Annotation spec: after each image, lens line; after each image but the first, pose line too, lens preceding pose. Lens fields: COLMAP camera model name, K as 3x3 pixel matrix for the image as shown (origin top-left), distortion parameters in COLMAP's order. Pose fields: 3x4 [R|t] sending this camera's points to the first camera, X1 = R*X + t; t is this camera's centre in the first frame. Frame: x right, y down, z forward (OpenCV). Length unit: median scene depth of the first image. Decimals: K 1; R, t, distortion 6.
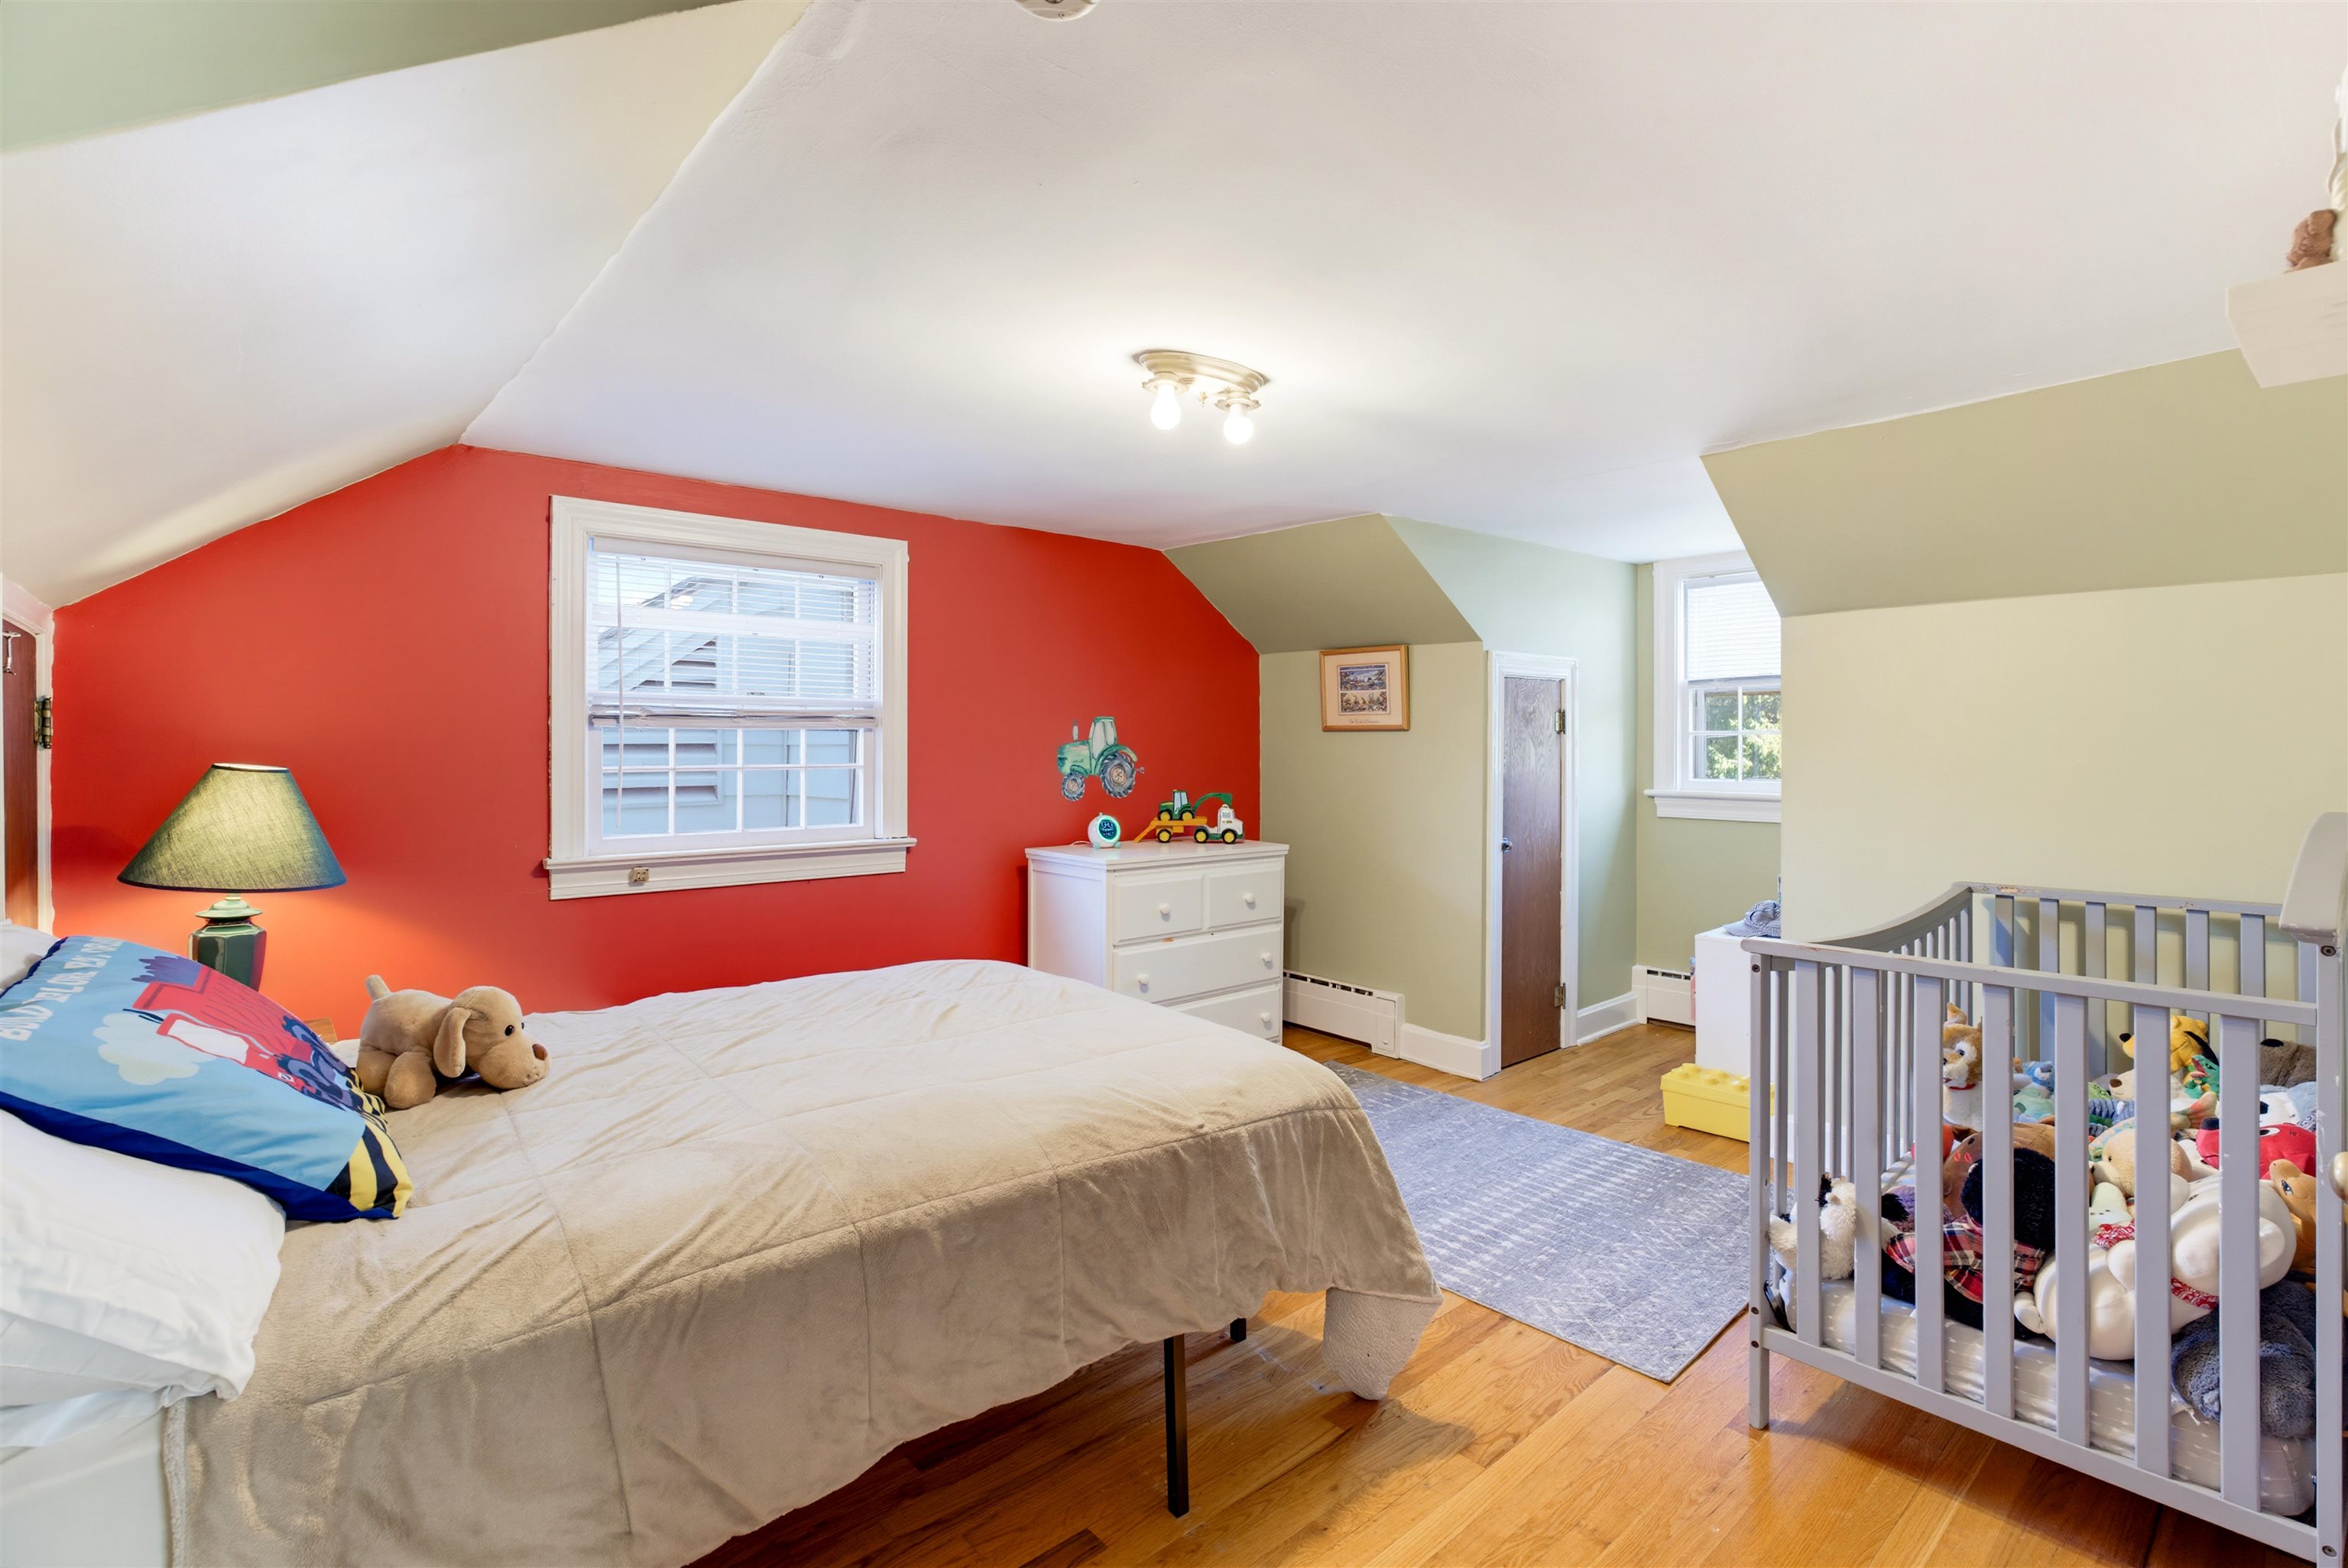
lens RADIAL K [[1084.1, 0, 1174.0], [0, 1084.1, 784.0], [0, 0, 1]] dist [-0.022205, 0.000331]
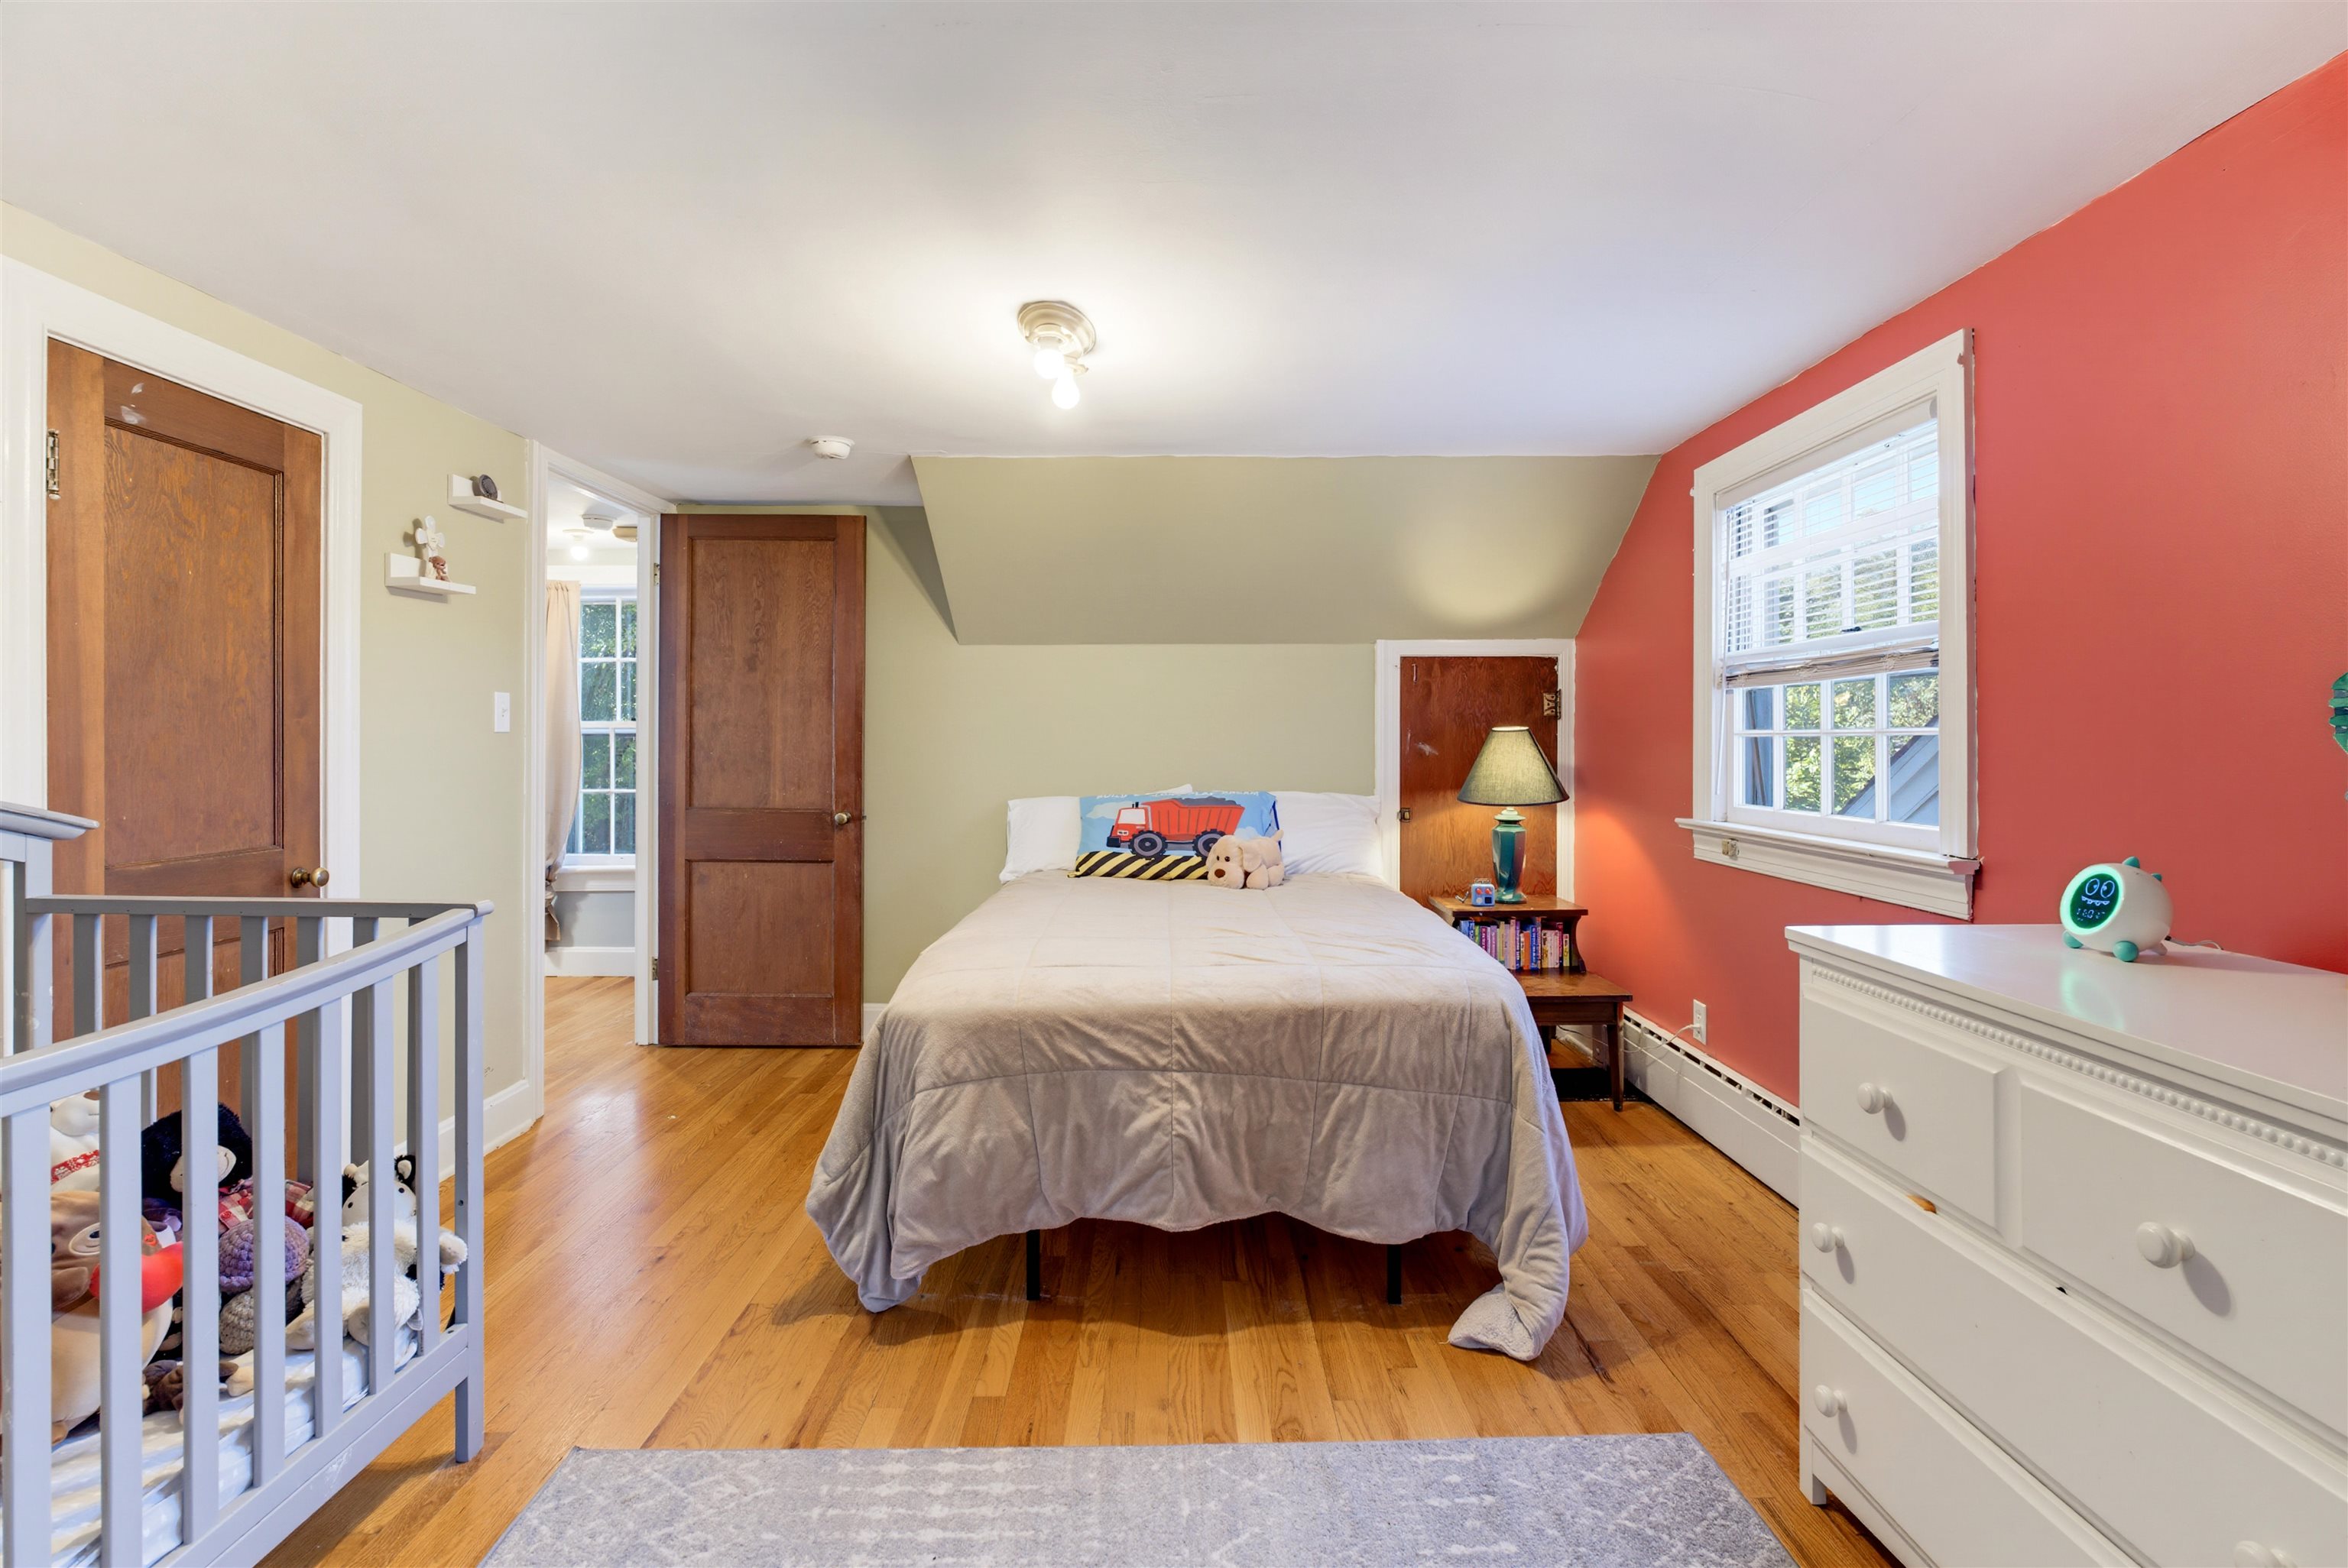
lens RADIAL K [[1077.5, 0, 1174.0], [0, 1077.5, 784.0], [0, 0, 1]] dist [-0.001369, -0.000090]
pose [[-0.653702, 0.030074, -0.756155, 0.688054], [-0.028626, 0.997512, 0.064420, -0.020559], [0.756211, 0.063757, -0.651214, 1.661271]]
